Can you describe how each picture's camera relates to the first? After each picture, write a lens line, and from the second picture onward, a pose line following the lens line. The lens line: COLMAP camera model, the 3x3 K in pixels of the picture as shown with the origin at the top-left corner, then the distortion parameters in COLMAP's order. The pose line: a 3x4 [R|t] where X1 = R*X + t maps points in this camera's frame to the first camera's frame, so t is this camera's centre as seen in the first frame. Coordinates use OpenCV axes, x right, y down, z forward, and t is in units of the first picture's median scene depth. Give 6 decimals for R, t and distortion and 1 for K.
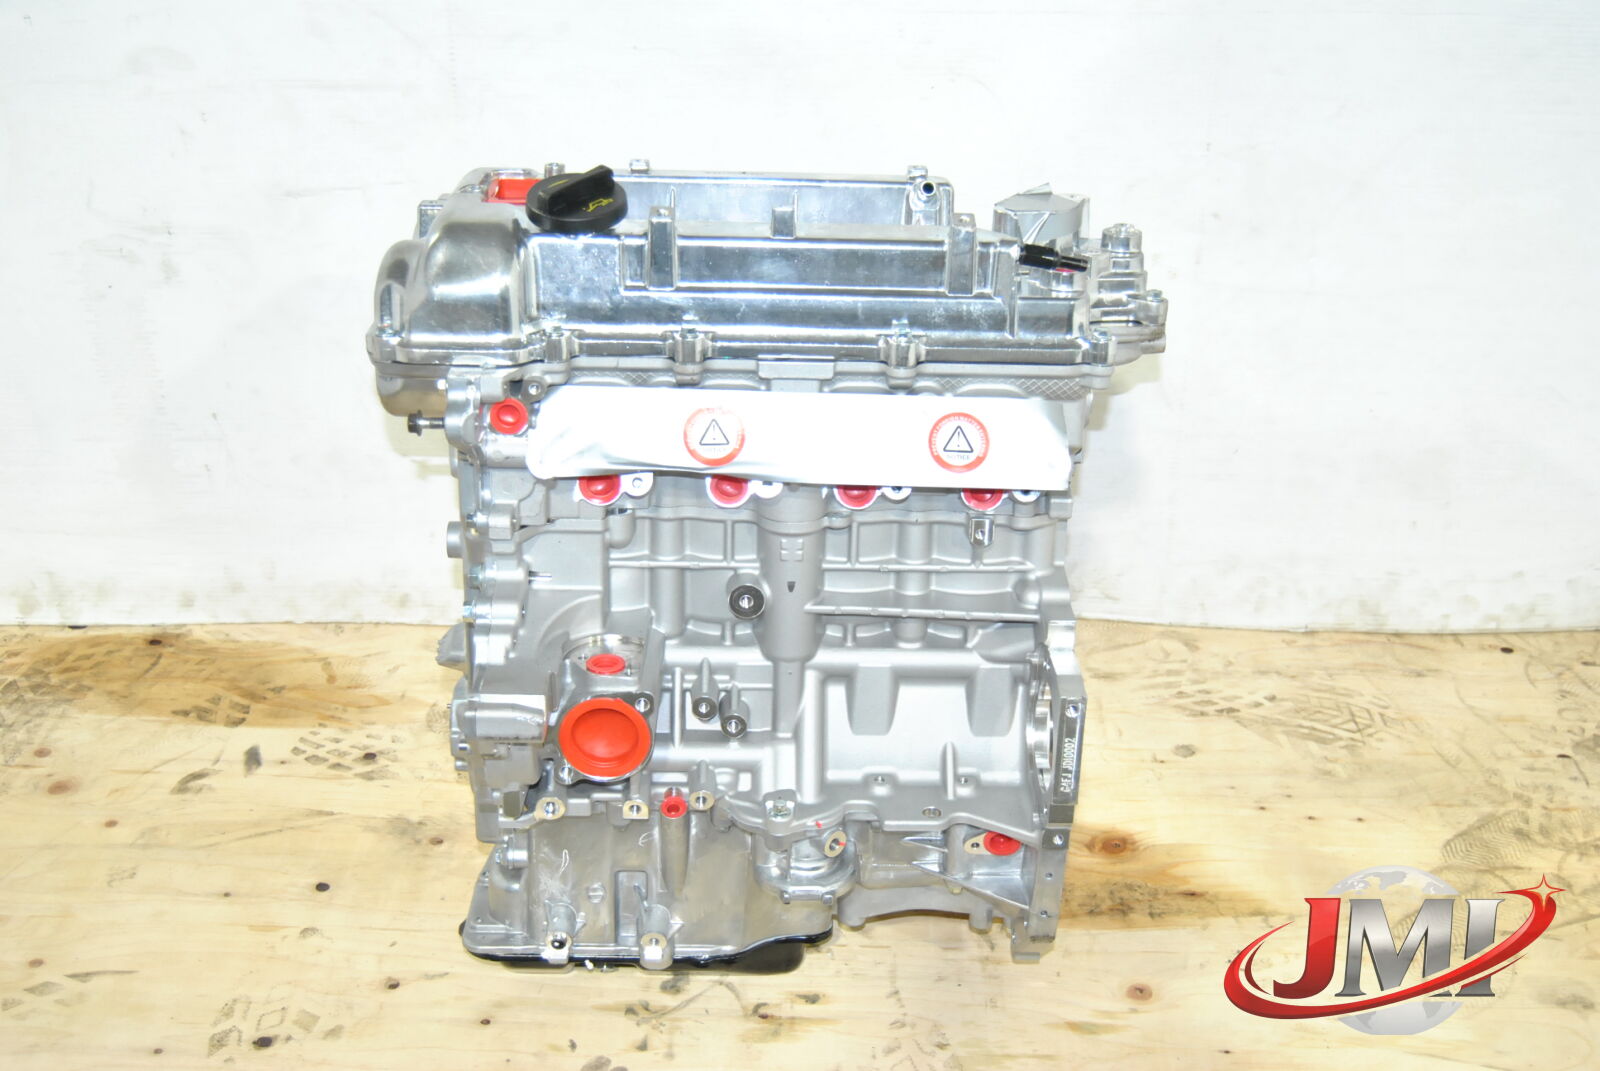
lens RADIAL K [[1945.2, 0, 824.5], [0, 1945.2, 538.1], [0, 0, 1]] dist [-0.059610, 0.015584]
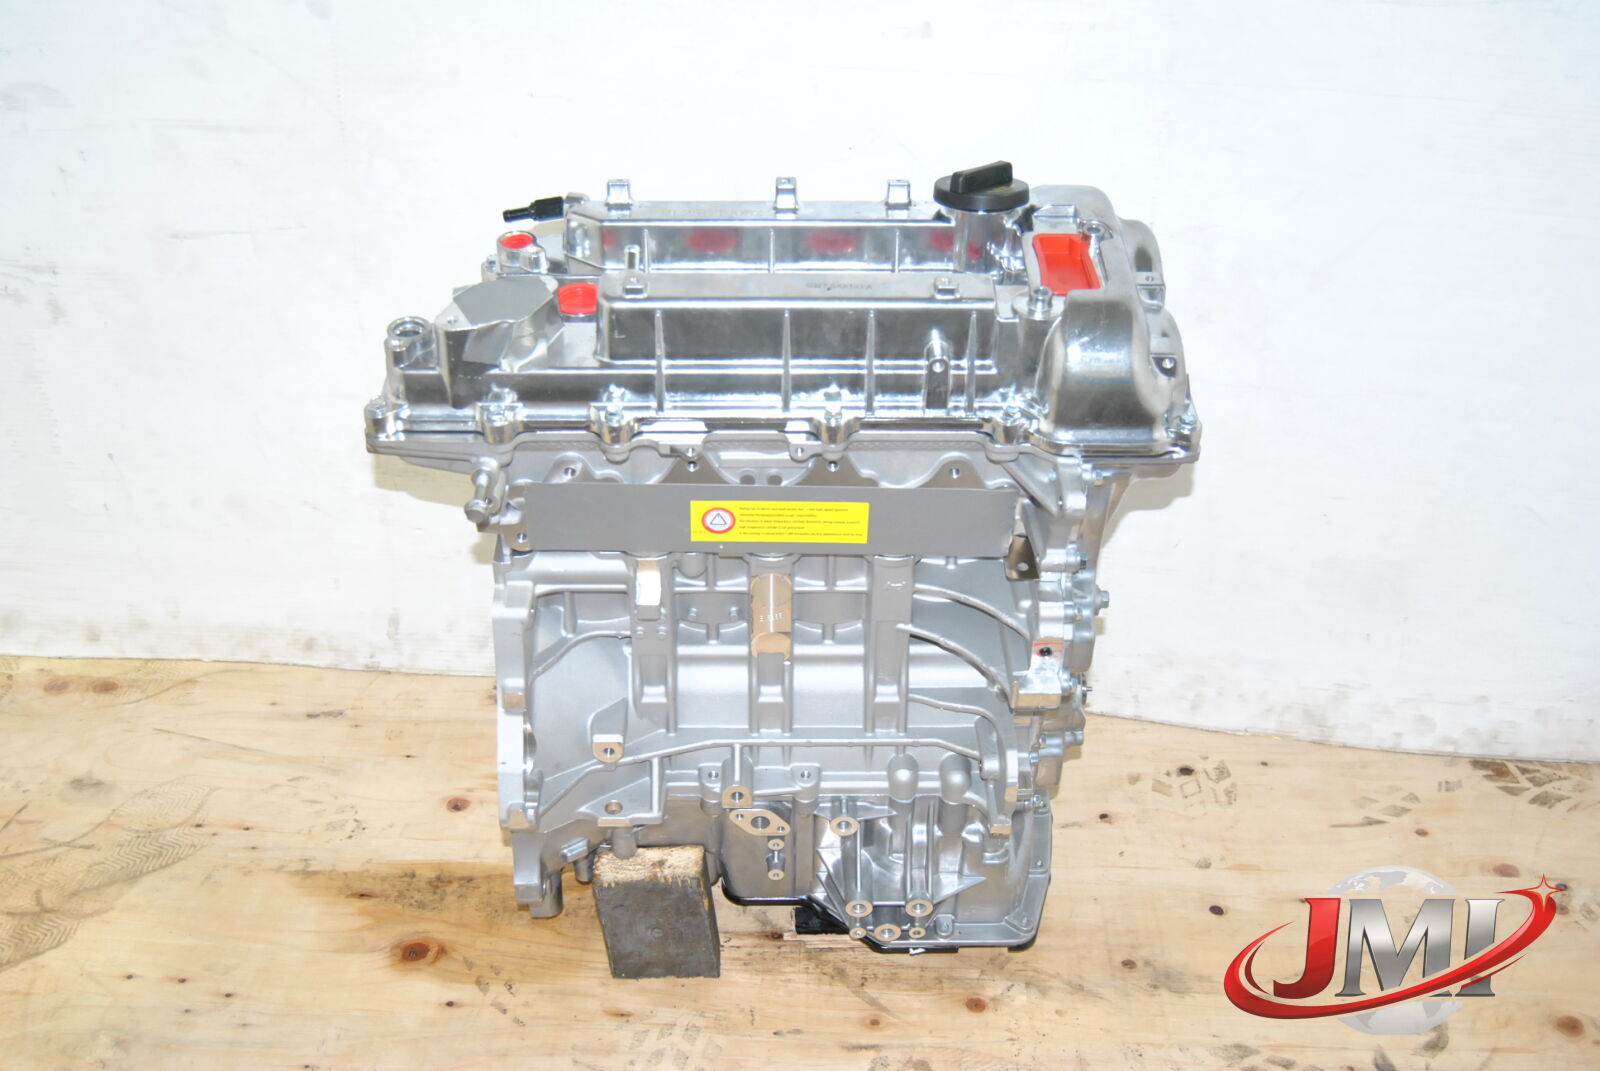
lens RADIAL K [[1811.0, 0, 800.0], [0, 1811.0, 535.5], [0, 0, 1]] dist [-0.062306, 0.015266]
pose [[-0.999051, -0.041993, -0.011560, -0.018478], [-0.030032, 0.471919, 0.881131, -0.693236], [-0.031546, 0.880642, -0.472732, 1.191255]]
